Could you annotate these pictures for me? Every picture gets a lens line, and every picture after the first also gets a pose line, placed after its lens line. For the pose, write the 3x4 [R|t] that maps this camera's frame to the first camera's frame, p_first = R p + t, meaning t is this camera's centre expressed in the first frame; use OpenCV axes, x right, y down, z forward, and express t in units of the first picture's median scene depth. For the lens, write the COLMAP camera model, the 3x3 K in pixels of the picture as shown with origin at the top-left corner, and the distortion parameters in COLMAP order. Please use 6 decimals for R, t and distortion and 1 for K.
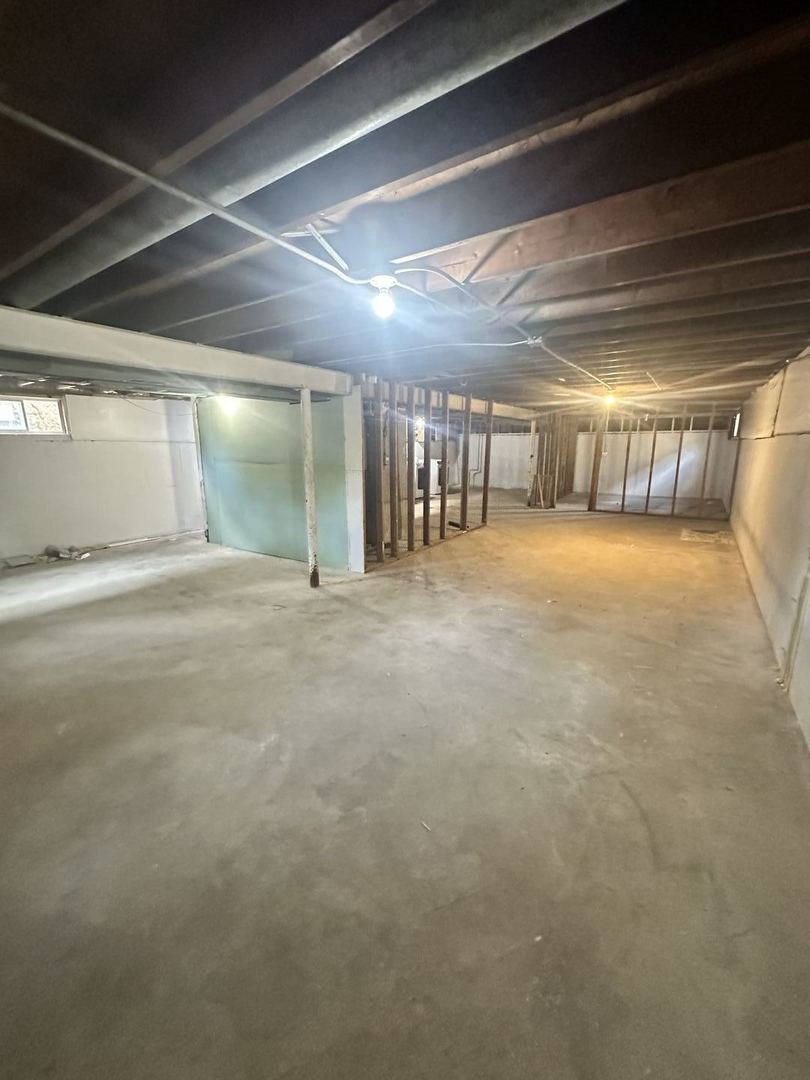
lens RADIAL K [[435.3, 0, 405.3], [0, 435.3, 541.2], [0, 0, 1]] dist [-0.000628, 0.000557]
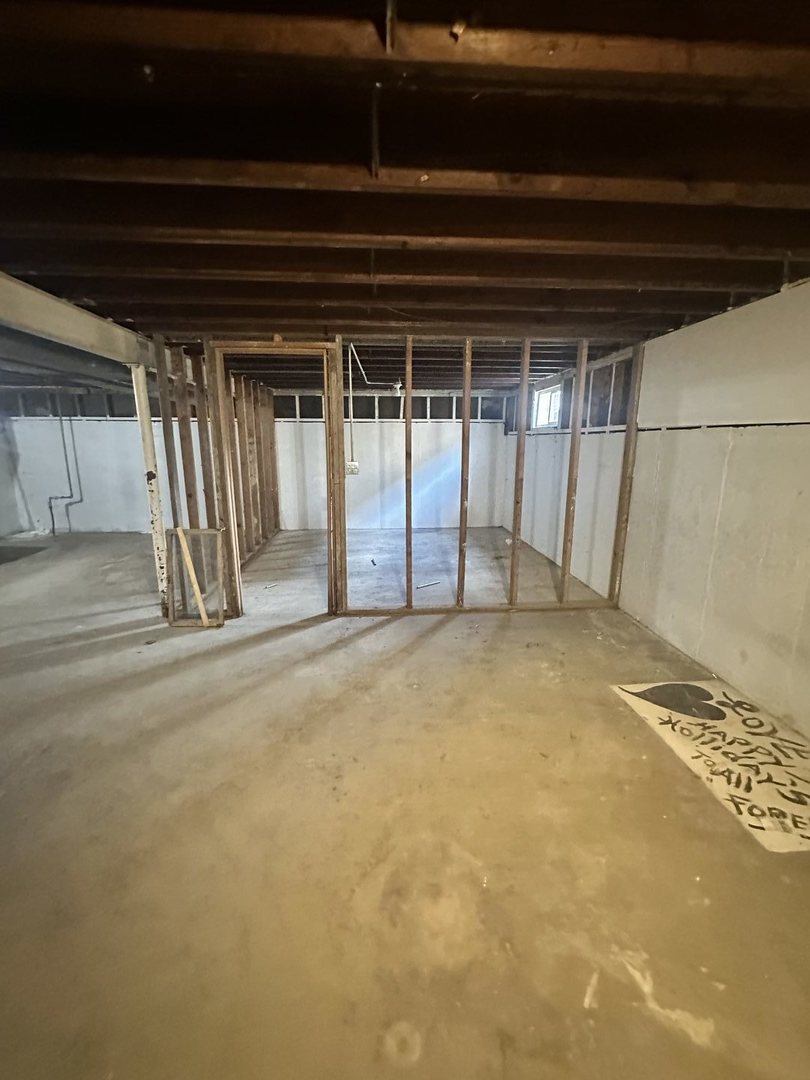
lens RADIAL K [[435.3, 0, 404.2], [0, 435.3, 535.6], [0, 0, 1]] dist [-0.000628, 0.000557]
pose [[0.794548, -0.122677, 0.594680, 0.241432], [0.128606, 0.991159, 0.032637, -0.134923], [-0.593426, 0.050548, 0.803300, 0.619957]]
